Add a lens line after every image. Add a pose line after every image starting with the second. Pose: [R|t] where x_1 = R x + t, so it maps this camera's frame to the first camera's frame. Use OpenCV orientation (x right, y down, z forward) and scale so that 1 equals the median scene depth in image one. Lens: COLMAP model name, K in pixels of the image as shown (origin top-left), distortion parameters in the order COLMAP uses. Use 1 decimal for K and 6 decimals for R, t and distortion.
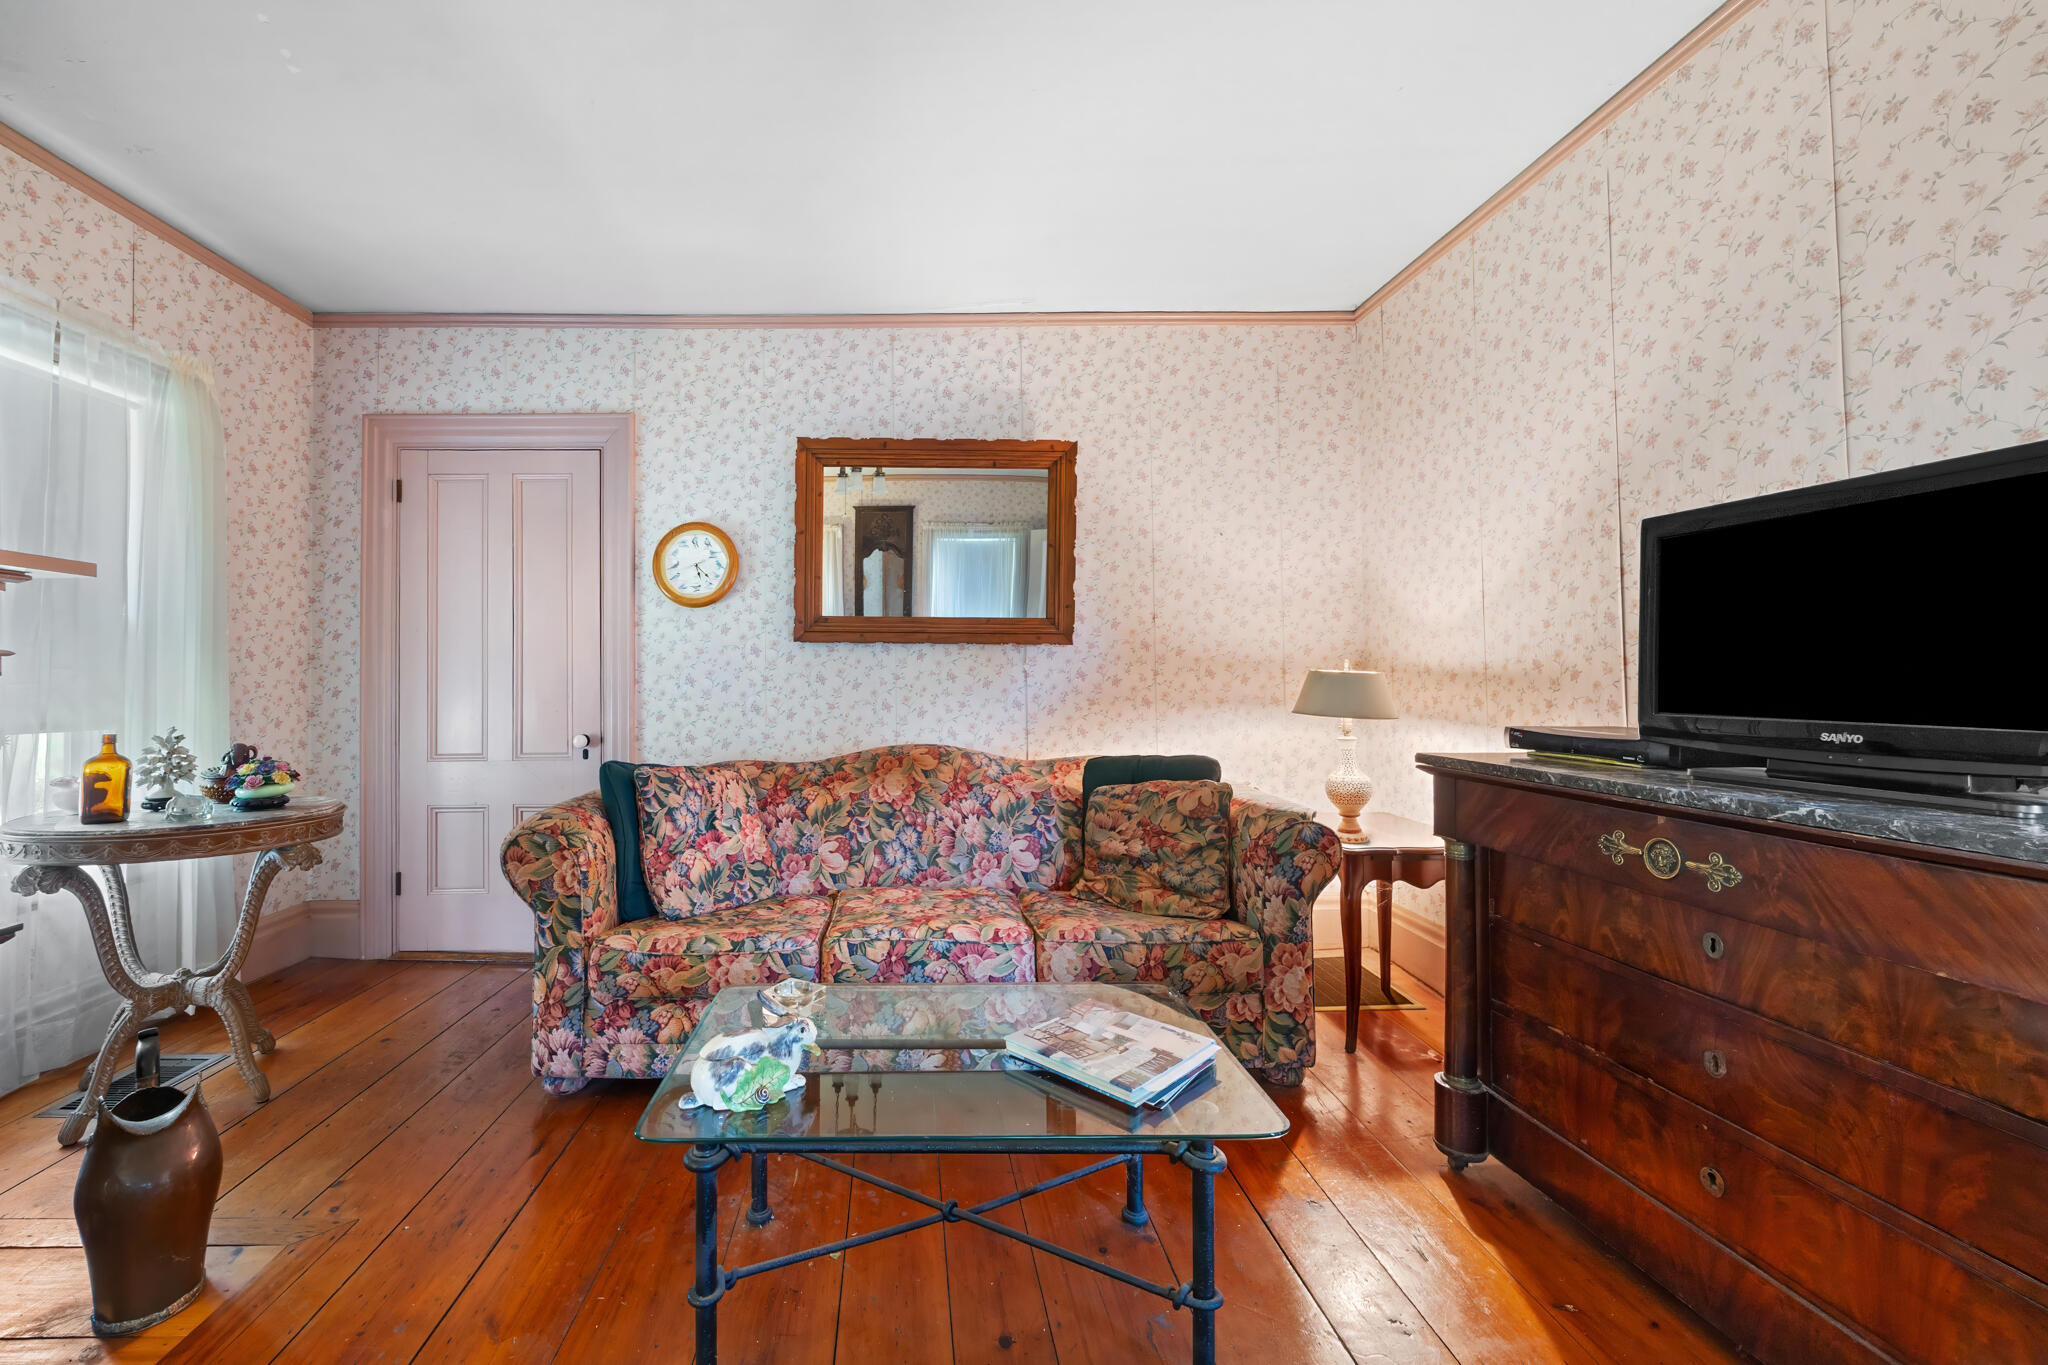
lens RADIAL K [[807.2, 0, 1037.4], [0, 807.2, 653.8], [0, 0, 1]] dist [-0.001391, 0.000433]
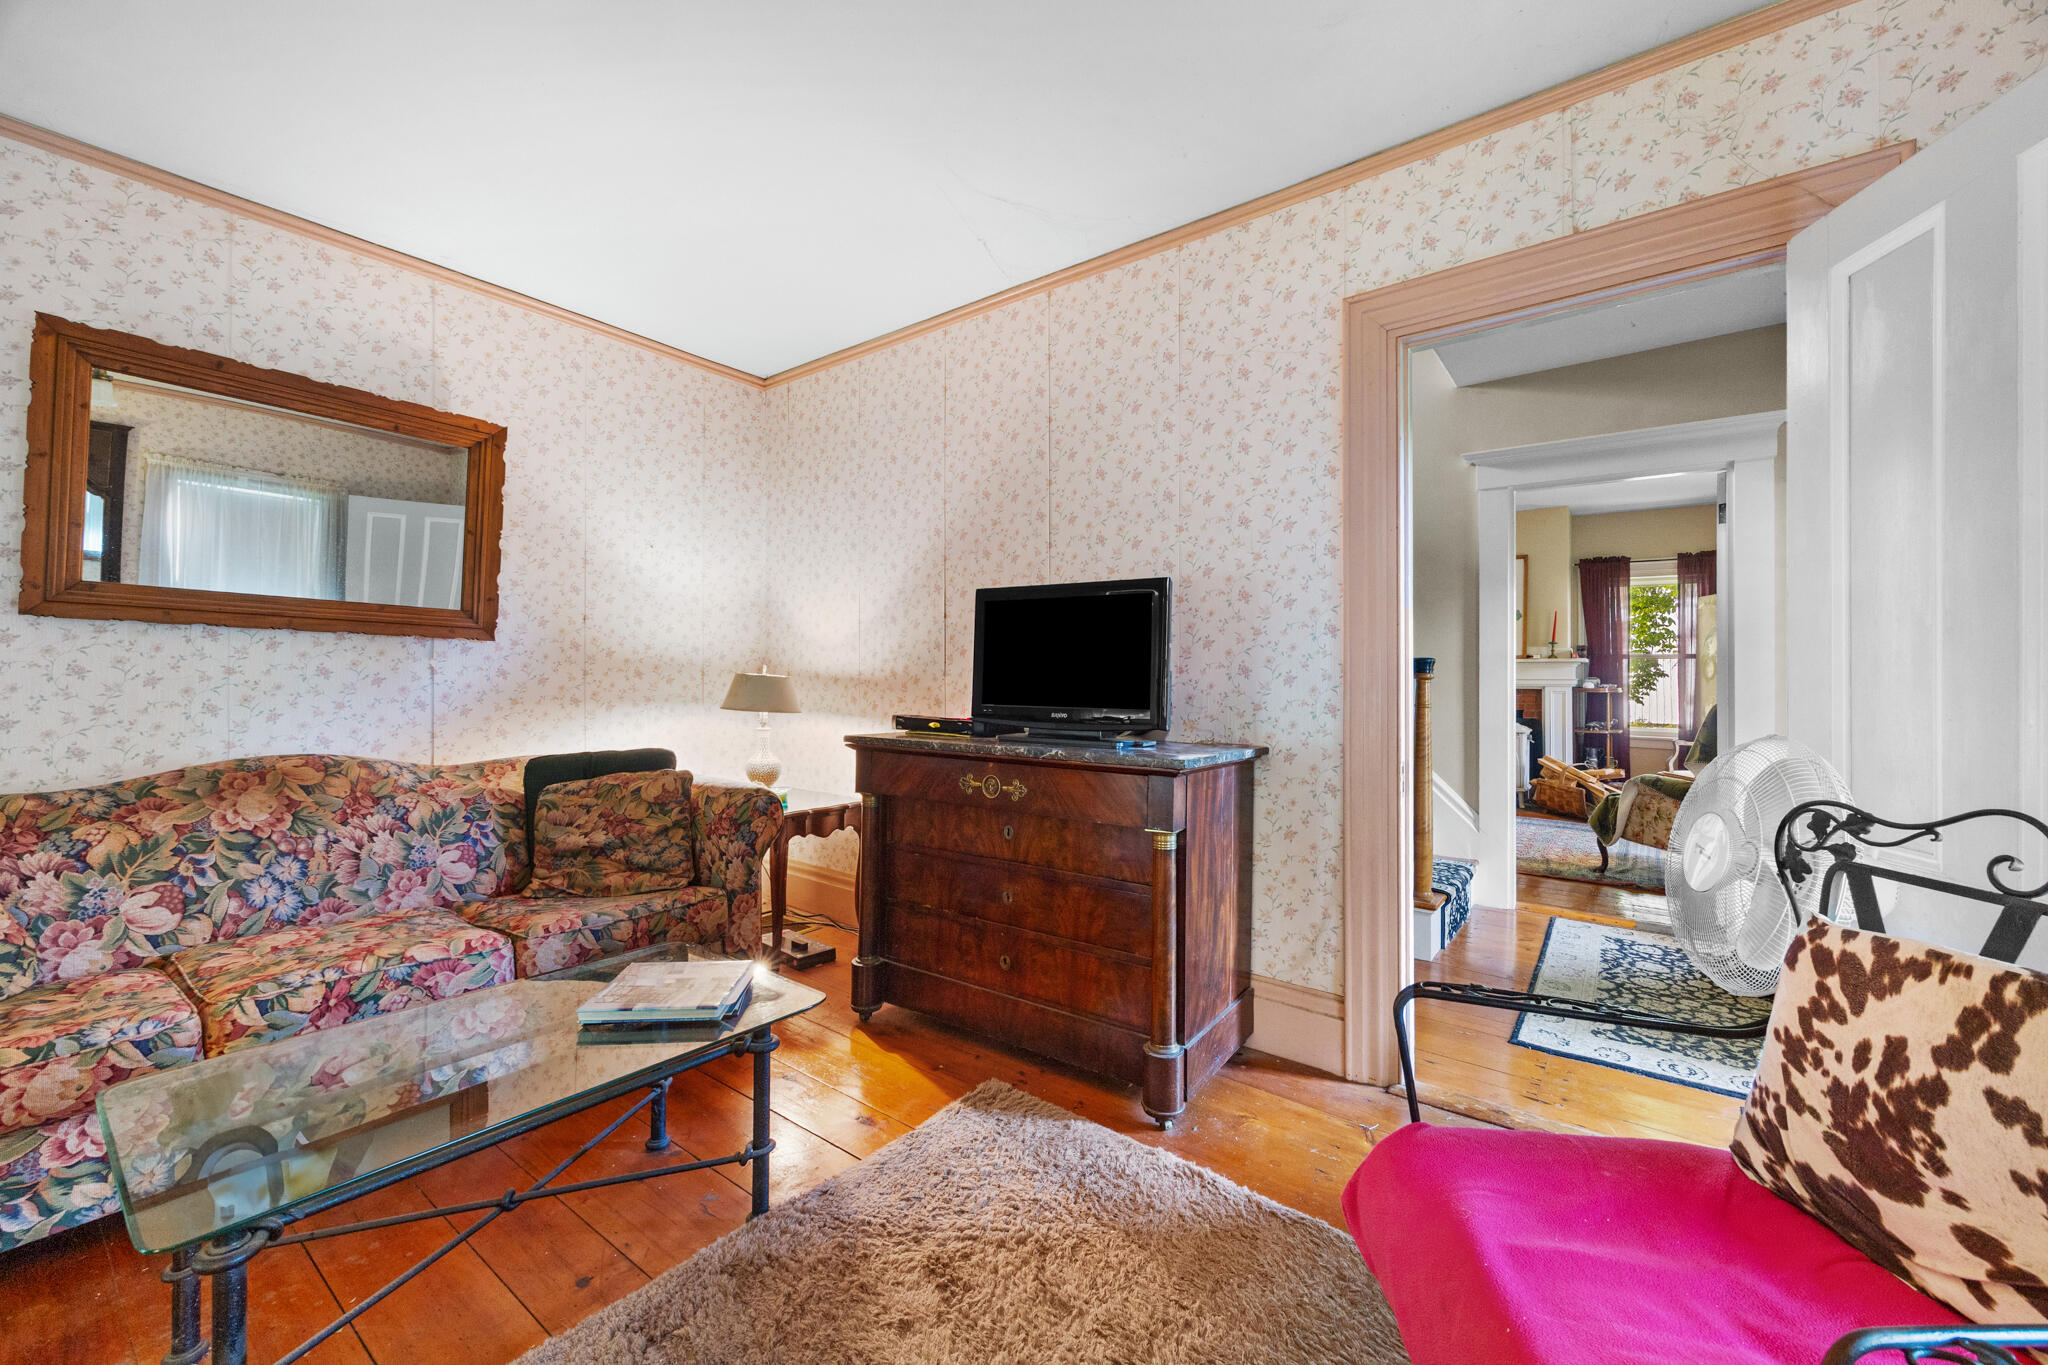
lens RADIAL K [[807.2, 0, 1037.4], [0, 807.2, 653.8], [0, 0, 1]] dist [-0.001391, 0.000433]
pose [[0.608223, 0.039563, 0.792780, -0.370101], [-0.038974, 0.999041, -0.019956, -0.002422], [-0.792809, -0.018760, 0.609181, -0.093282]]
